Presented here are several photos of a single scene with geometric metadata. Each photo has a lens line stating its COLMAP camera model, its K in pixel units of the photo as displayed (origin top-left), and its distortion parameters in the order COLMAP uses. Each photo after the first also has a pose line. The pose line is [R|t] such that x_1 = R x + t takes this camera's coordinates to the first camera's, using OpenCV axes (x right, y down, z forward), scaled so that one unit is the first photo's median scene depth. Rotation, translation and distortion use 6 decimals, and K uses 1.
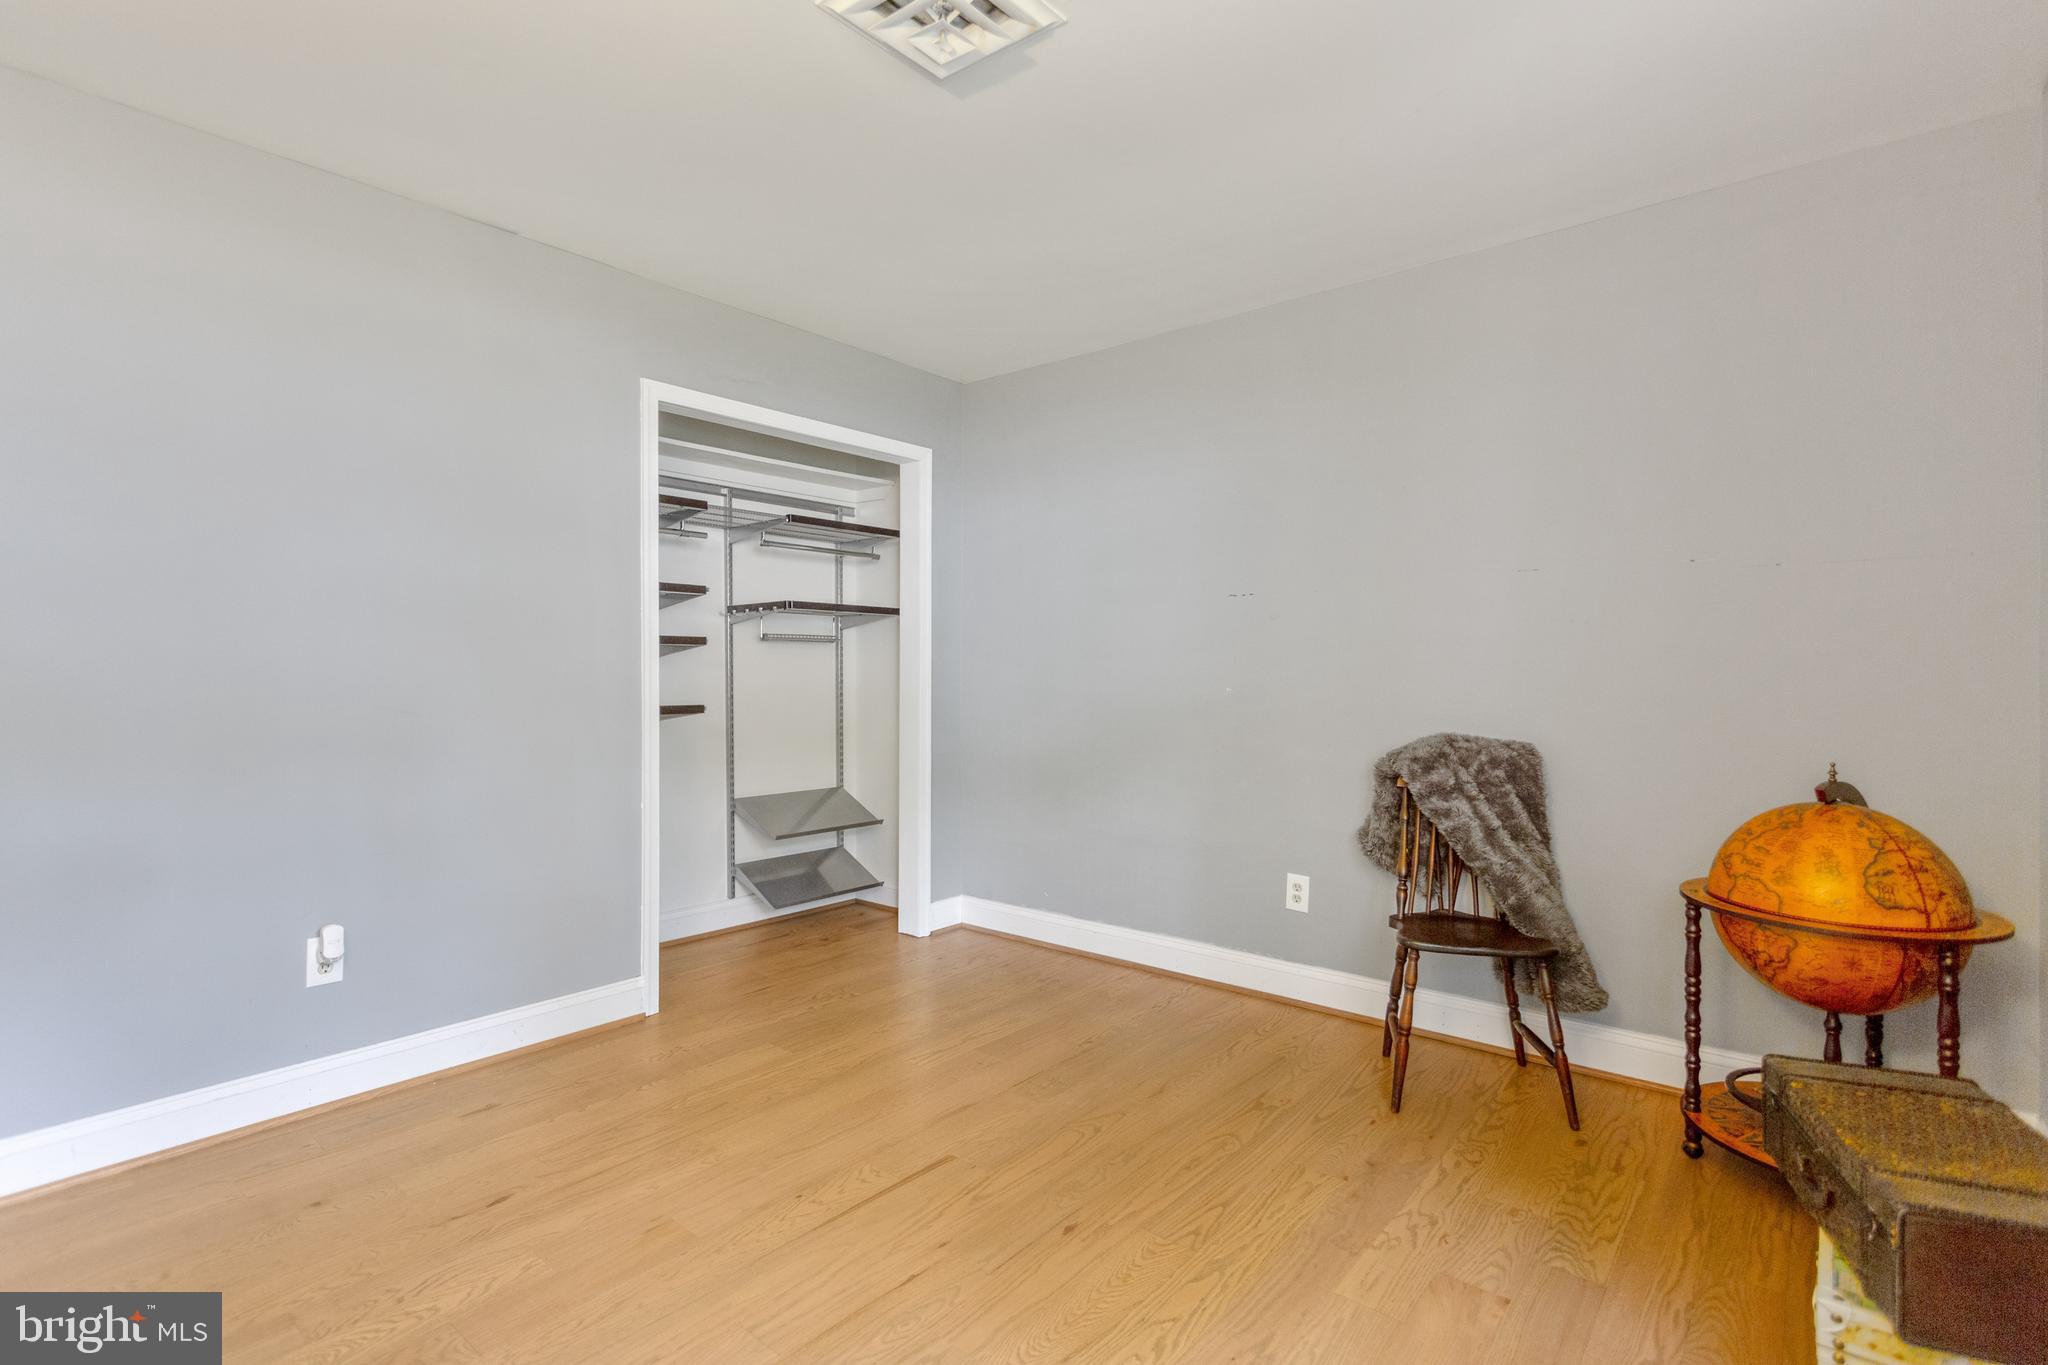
lens RADIAL K [[969.2, 0, 1029.1], [0, 969.2, 679.7], [0, 0, 1]] dist [0.006618, 0.000186]
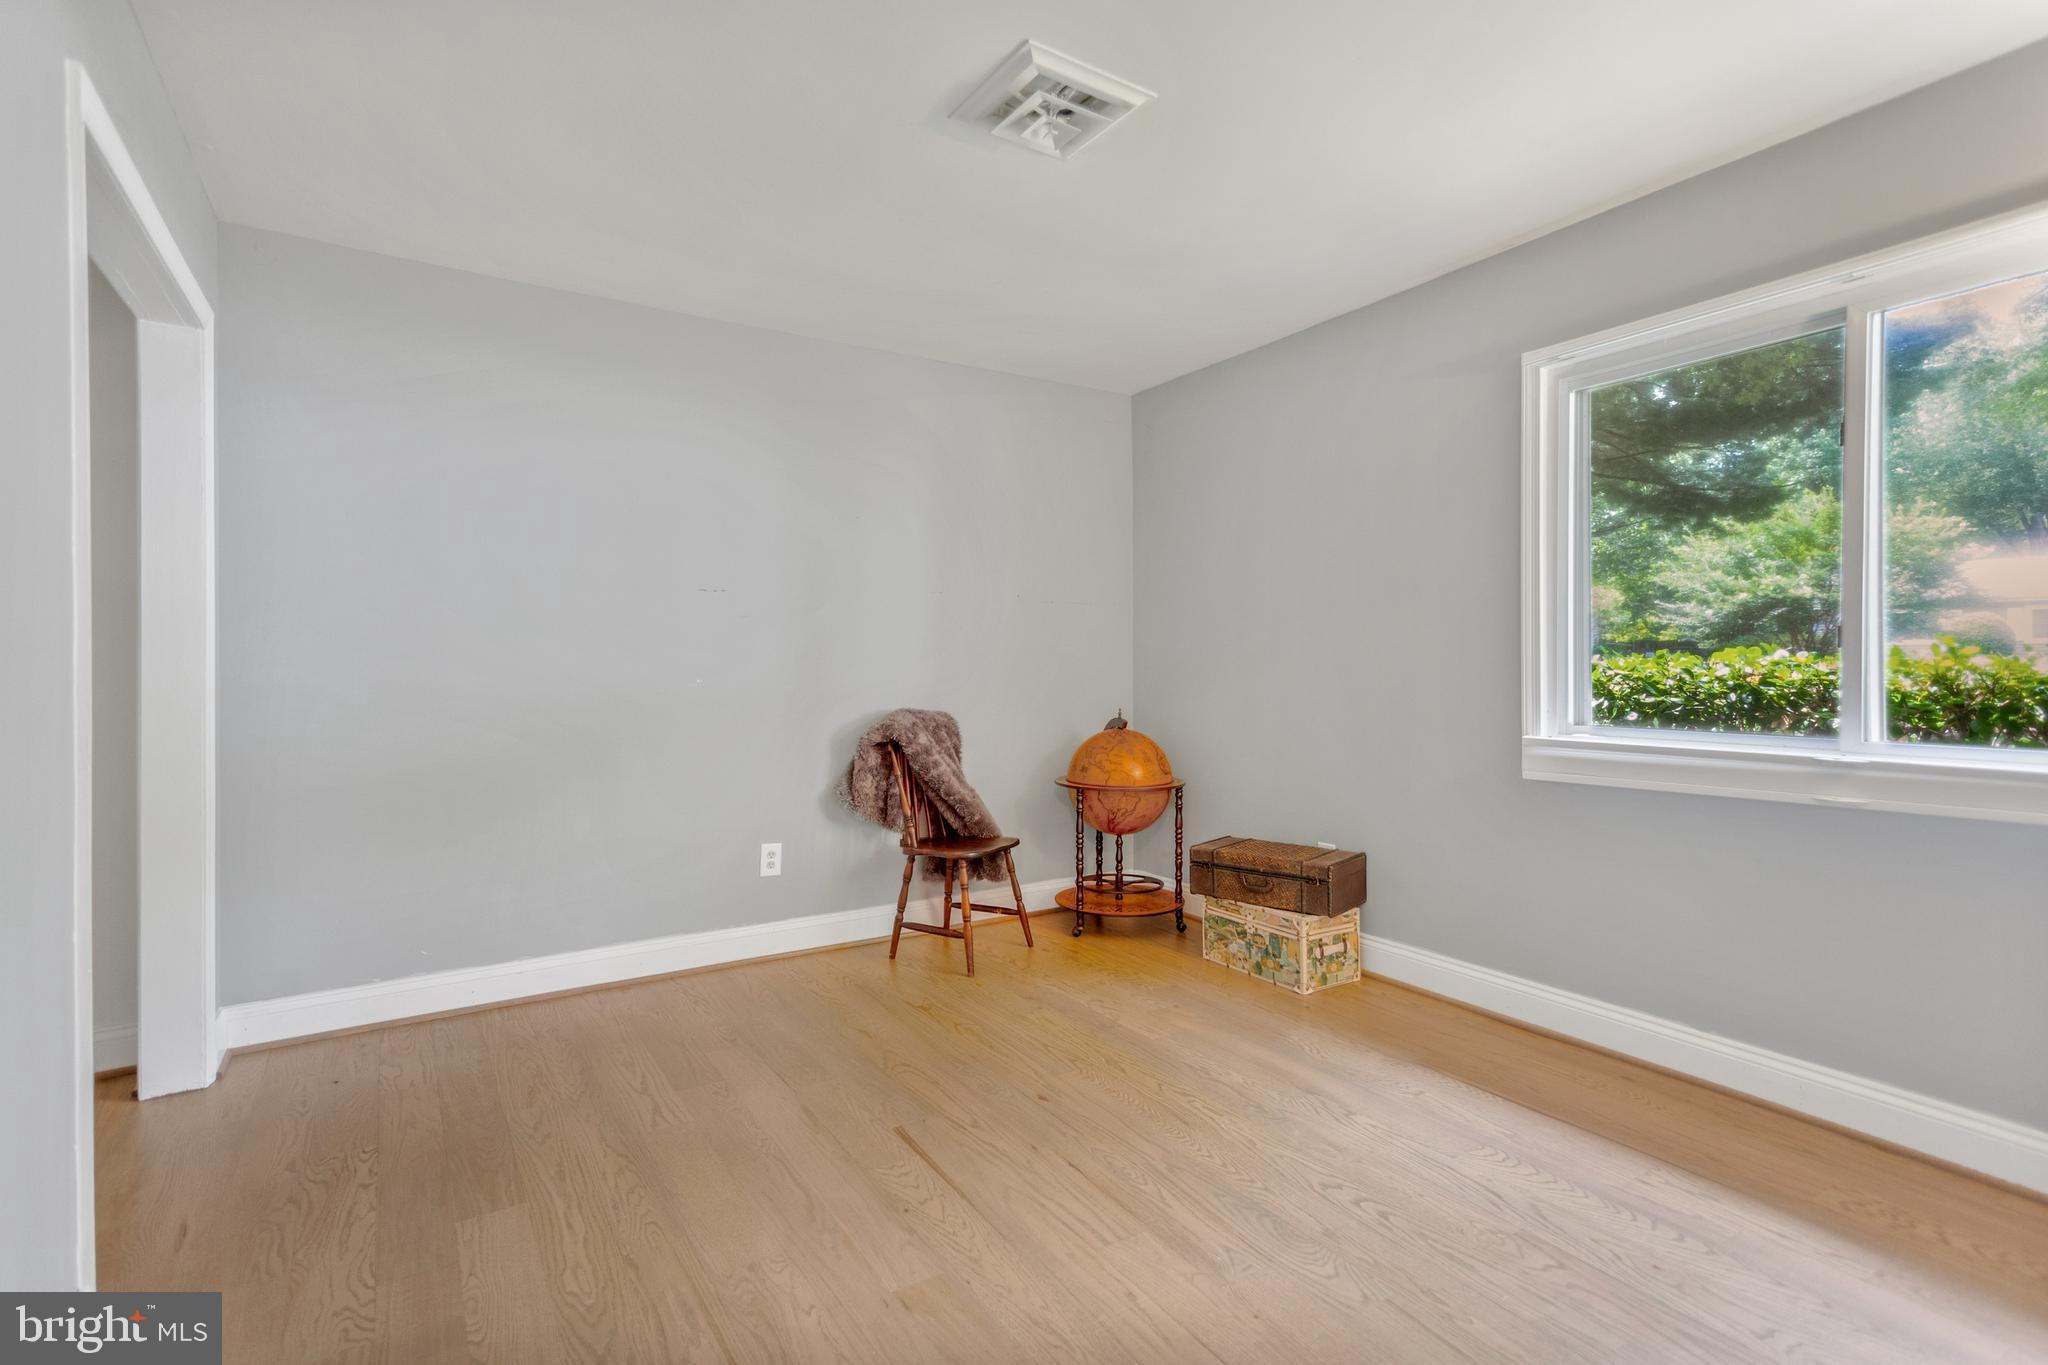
lens RADIAL K [[969.2, 0, 1027.1], [0, 969.2, 669.4], [0, 0, 1]] dist [0.006618, 0.000186]
pose [[0.307157, -0.010181, 0.951605, -1.046186], [0.011013, 0.999914, 0.007144, -0.008399], [-0.951595, 0.008286, 0.307242, 0.553376]]
